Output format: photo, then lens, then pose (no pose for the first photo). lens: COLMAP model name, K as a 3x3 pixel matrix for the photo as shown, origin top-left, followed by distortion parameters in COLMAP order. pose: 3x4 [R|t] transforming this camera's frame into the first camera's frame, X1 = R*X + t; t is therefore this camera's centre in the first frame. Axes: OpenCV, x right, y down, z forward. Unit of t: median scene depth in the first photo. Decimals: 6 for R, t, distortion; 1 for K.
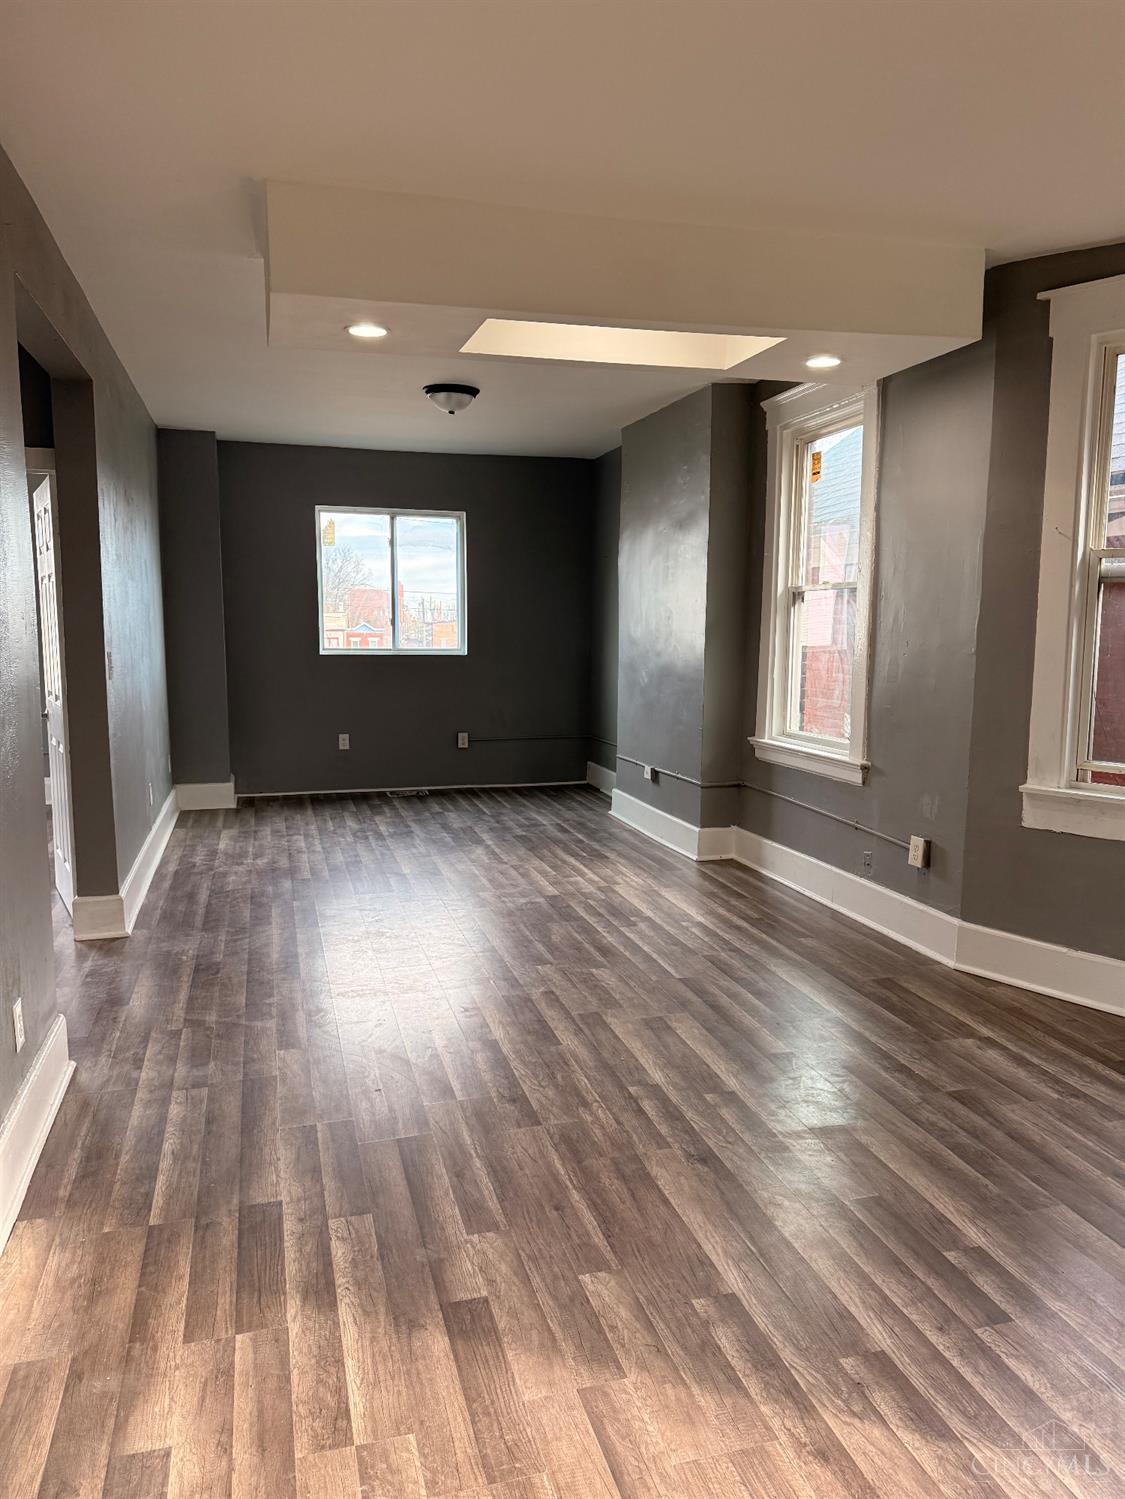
lens RADIAL K [[1025.3, 0, 562.5], [0, 1025.3, 749.5], [0, 0, 1]] dist [0.308422, -0.226632]
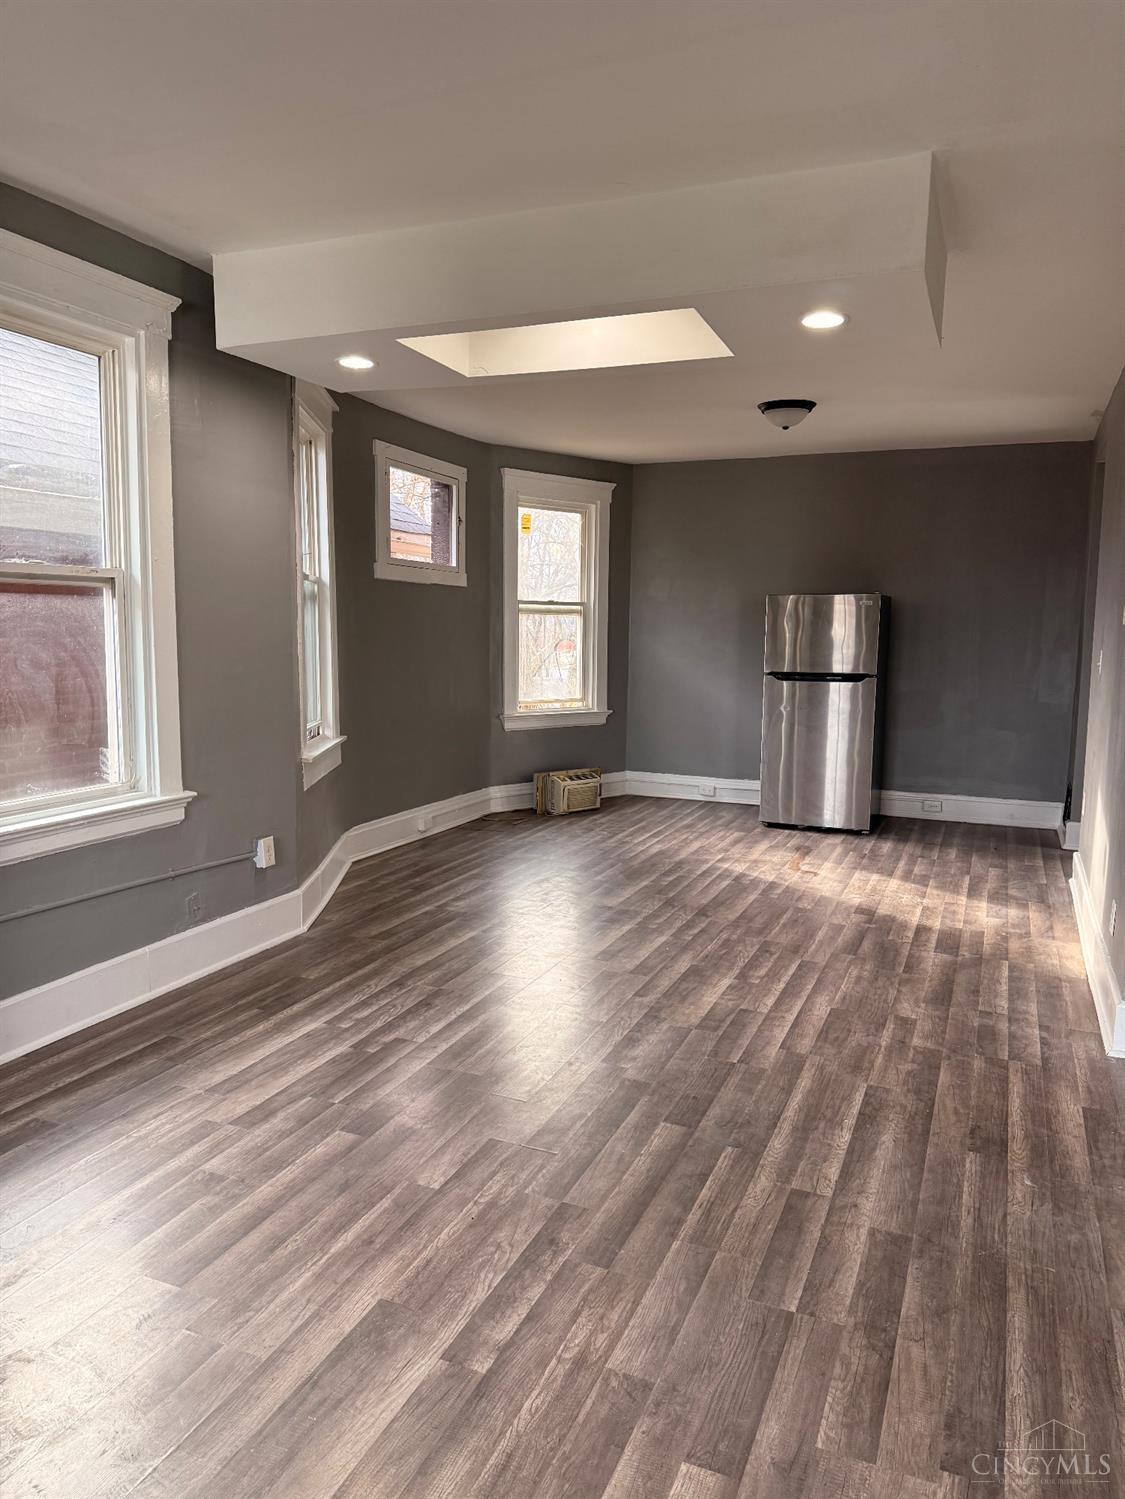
lens RADIAL K [[1025.3, 0, 562.5], [0, 1025.3, 749.5], [0, 0, 1]] dist [0.308422, -0.226632]
pose [[-0.771904, -0.093833, 0.628776, -0.631830], [0.056066, 0.975146, 0.214351, -0.248454], [-0.633262, 0.200712, -0.747459, 1.927049]]
